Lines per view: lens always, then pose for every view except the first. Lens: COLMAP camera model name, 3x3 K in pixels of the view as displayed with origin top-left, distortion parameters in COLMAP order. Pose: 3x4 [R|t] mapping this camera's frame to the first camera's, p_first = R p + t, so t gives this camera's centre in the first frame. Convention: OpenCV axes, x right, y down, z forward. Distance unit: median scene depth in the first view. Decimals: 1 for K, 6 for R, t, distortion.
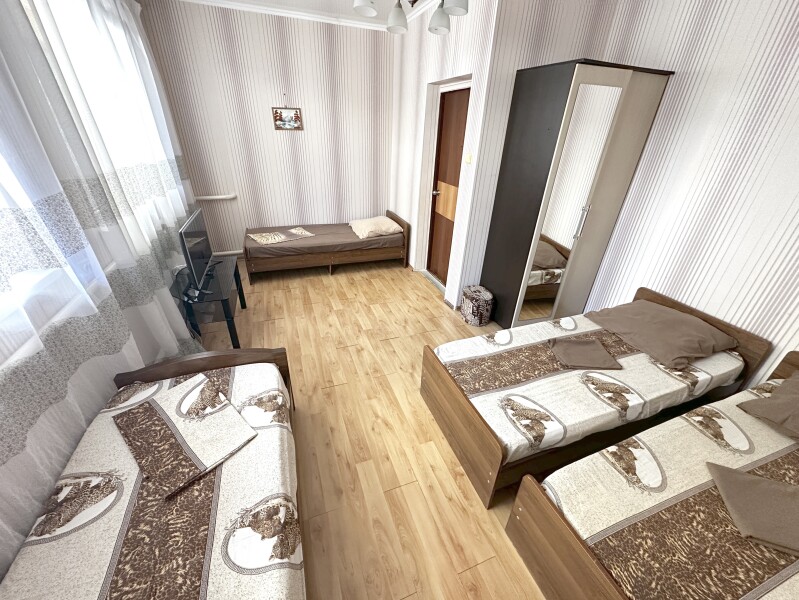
lens RADIAL K [[318.3, 0, 398.9], [0, 318.3, 299.5], [0, 0, 1]] dist [-0.002701, 0.000756]
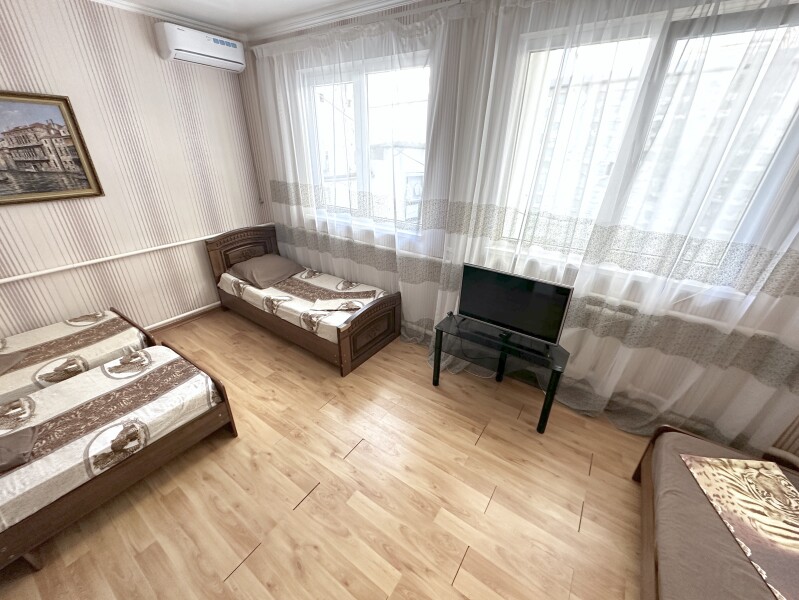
lens RADIAL K [[318.3, 0, 399.5], [0, 318.3, 300.9], [0, 0, 1]] dist [-0.002701, 0.000756]
pose [[-0.819787, 0.206631, -0.534091, 0.094254], [-0.309864, 0.624262, 0.717134, -0.764466], [0.481595, 0.753392, -0.447734, 1.336966]]
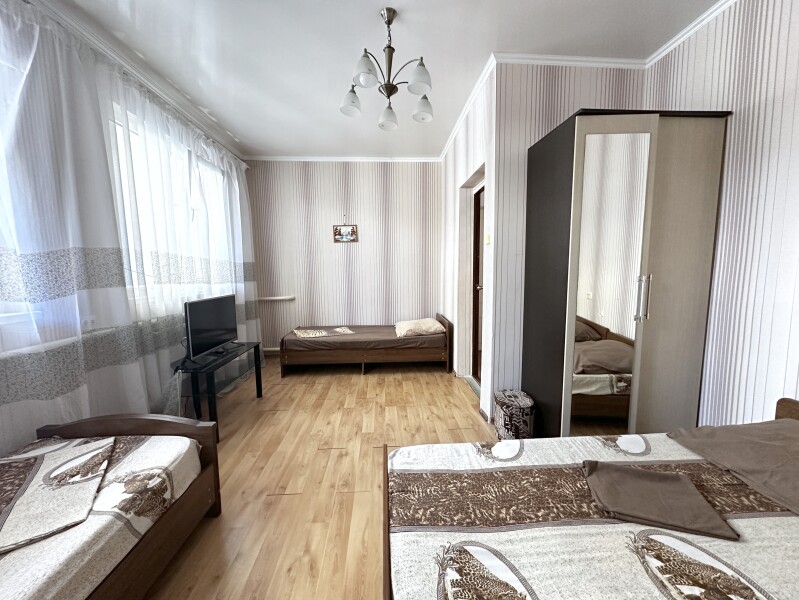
lens RADIAL K [[318.3, 0, 398.7], [0, 318.3, 300.1], [0, 0, 1]] dist [-0.002701, 0.000756]
pose [[0.951001, -0.017490, -0.308692, 0.304757], [-0.102363, 0.924284, -0.367723, 0.092949], [0.291751, 0.381304, 0.877205, 0.234421]]
